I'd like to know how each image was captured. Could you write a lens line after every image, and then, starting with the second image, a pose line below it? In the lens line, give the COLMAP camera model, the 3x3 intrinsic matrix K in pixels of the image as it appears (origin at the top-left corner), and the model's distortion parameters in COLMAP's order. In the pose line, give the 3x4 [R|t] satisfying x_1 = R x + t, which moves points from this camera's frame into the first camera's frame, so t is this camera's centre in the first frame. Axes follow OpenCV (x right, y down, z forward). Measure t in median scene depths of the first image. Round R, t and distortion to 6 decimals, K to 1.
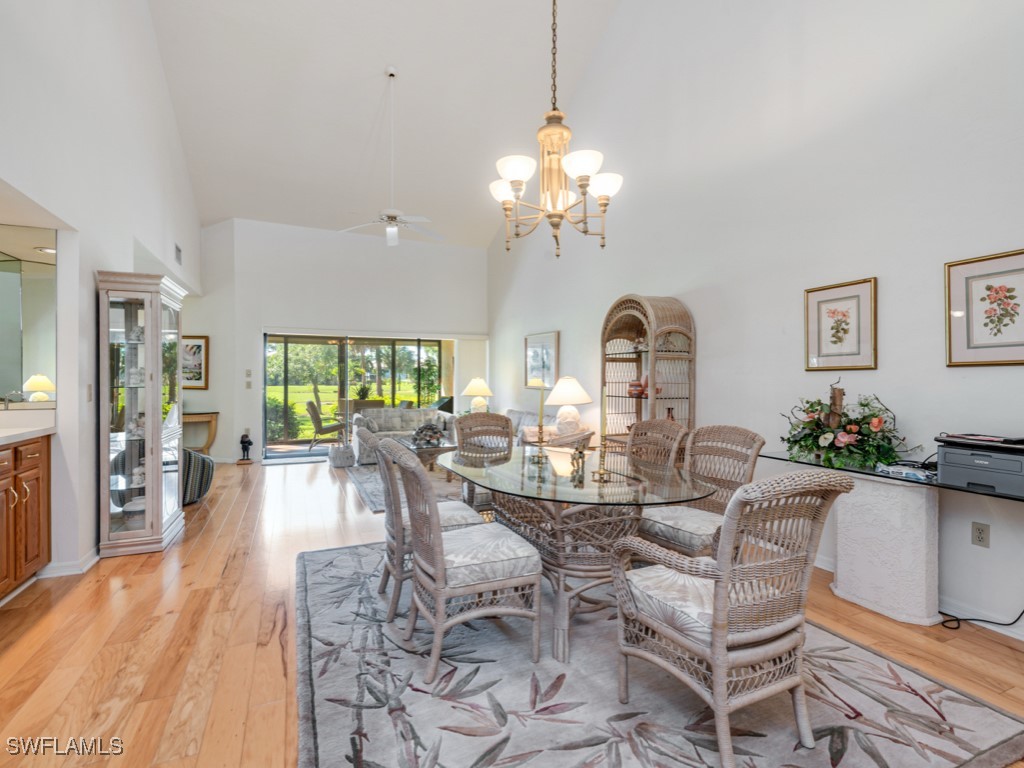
lens RADIAL K [[499.3, 0, 513.9], [0, 499.3, 381.7], [0, 0, 1]] dist [0.002597, 0.000219]
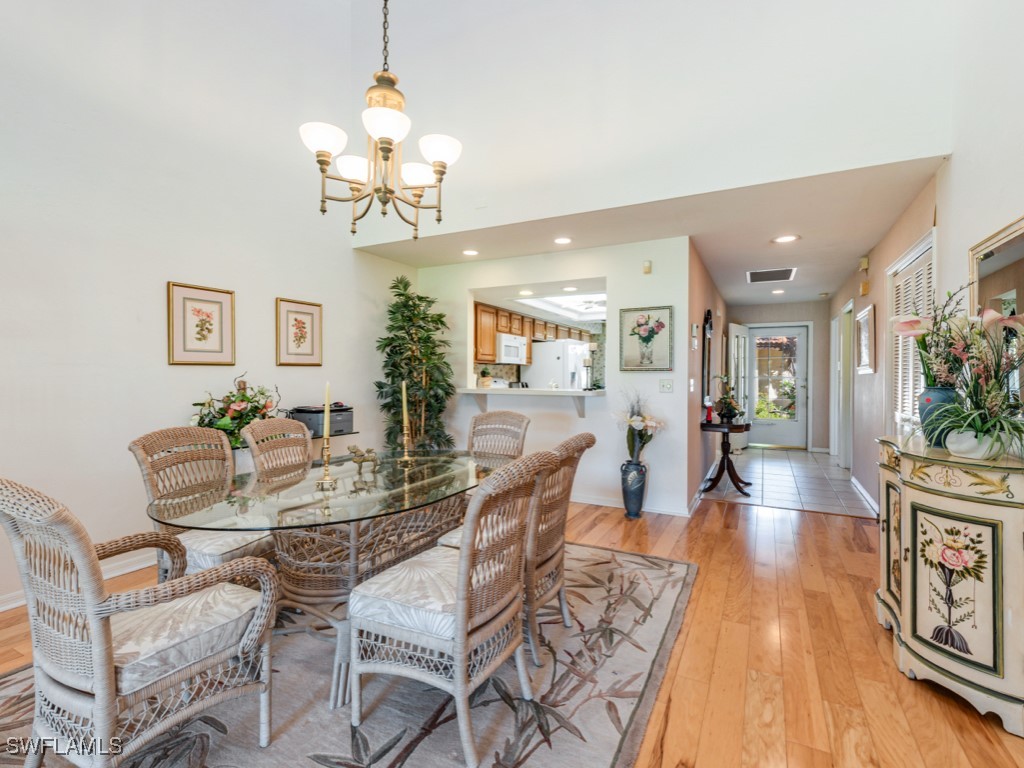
lens RADIAL K [[487.8, 0, 514.6], [0, 487.8, 377.7], [0, 0, 1]] dist [-0.000919, -0.000112]
pose [[-0.630474, -0.008661, 0.776162, -0.789006], [-0.002302, 0.999954, 0.009288, -0.008434], [-0.776207, 0.004069, -0.630465, 1.455549]]
